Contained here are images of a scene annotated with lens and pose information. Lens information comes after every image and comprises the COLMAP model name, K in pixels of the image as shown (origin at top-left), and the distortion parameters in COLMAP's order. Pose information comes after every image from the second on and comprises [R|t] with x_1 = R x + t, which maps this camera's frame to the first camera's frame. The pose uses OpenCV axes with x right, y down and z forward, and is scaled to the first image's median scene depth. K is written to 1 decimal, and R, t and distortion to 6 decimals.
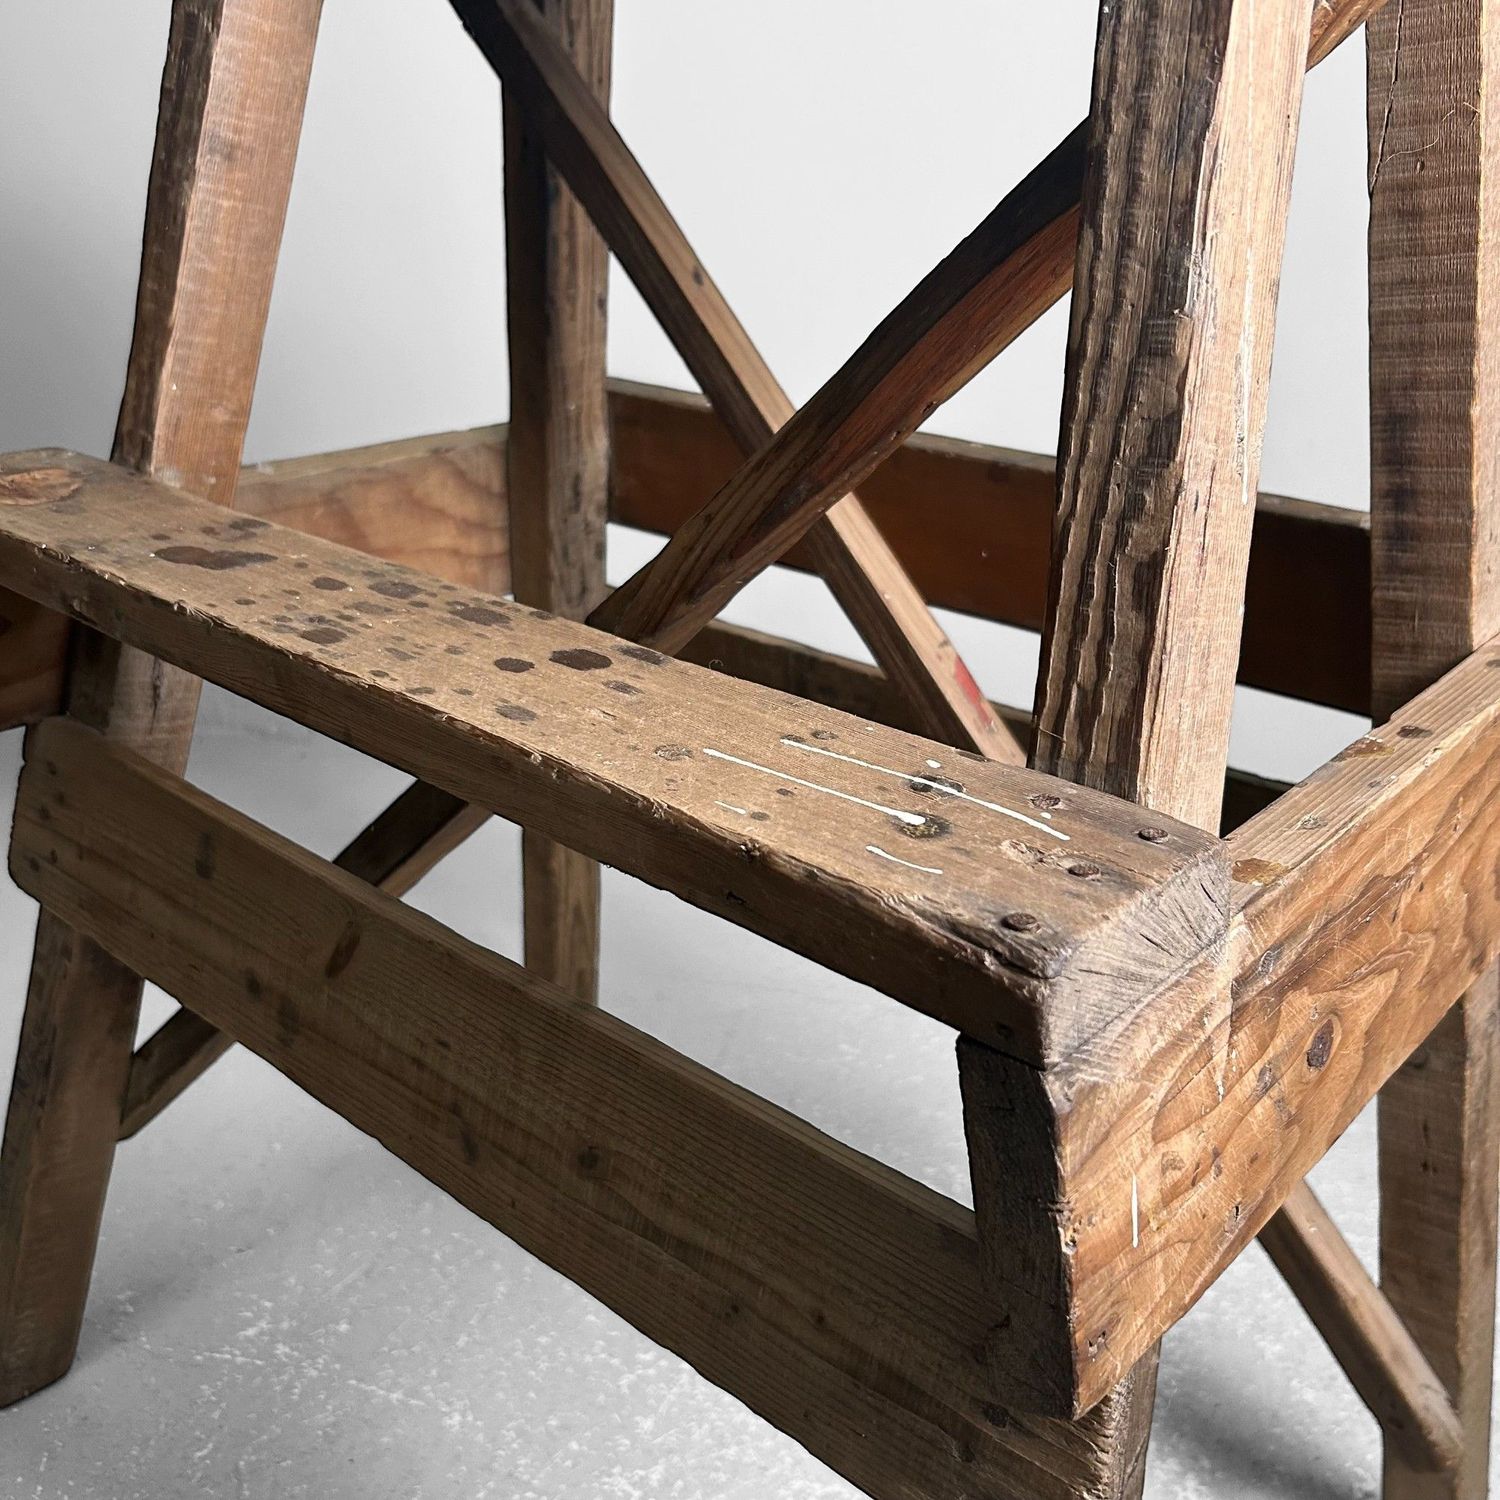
lens RADIAL K [[1524.9, 0, 741.5], [0, 1524.9, 734.9], [0, 0, 1]] dist [0.011827, 0.000000]
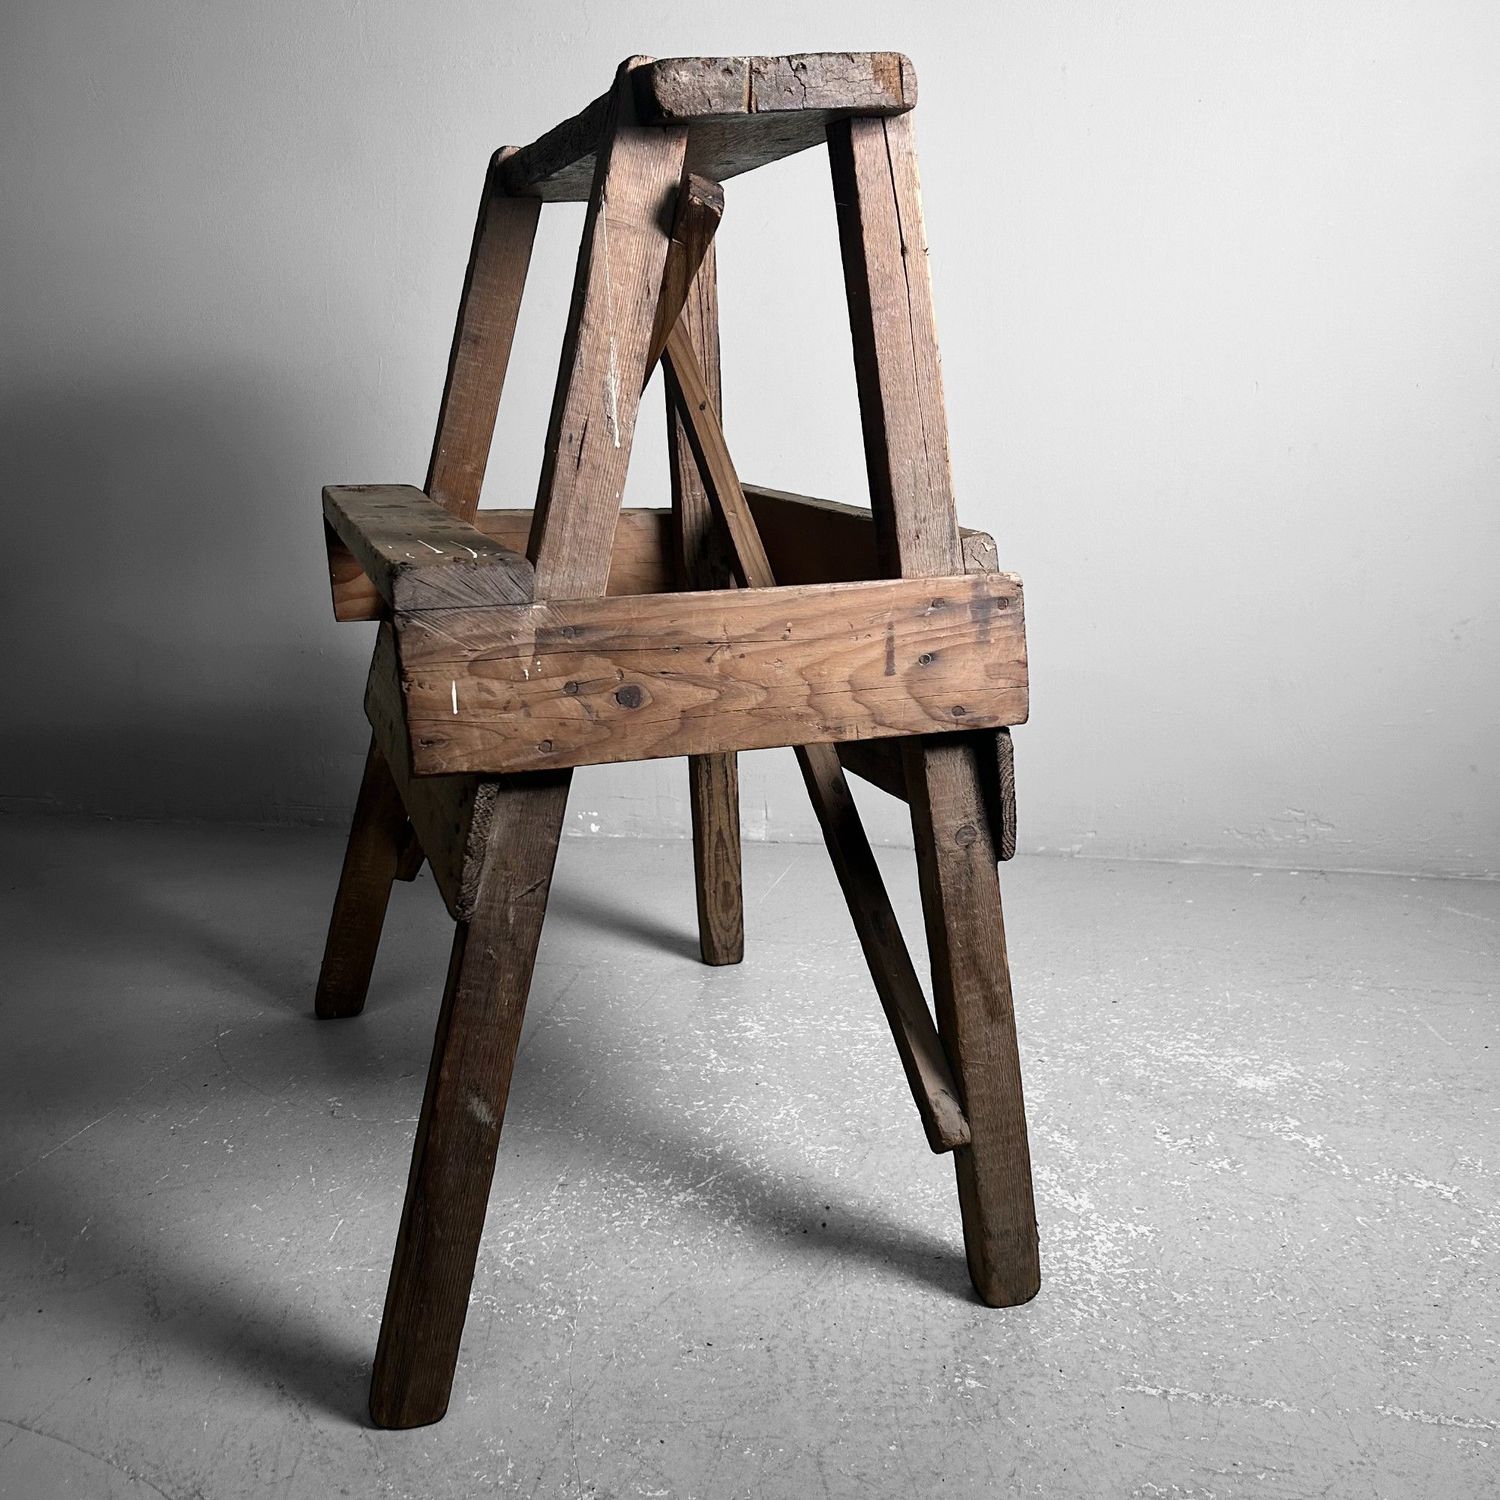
lens RADIAL K [[1524.9, 0, 746.4], [0, 1524.9, 733.2], [0, 0, 1]] dist [0.011827, 0.000000]
pose [[0.861760, 0.104914, -0.496350, 1.753007], [-0.190578, 0.973672, -0.125074, 0.540506], [0.470160, 0.202377, 0.859066, -0.827407]]
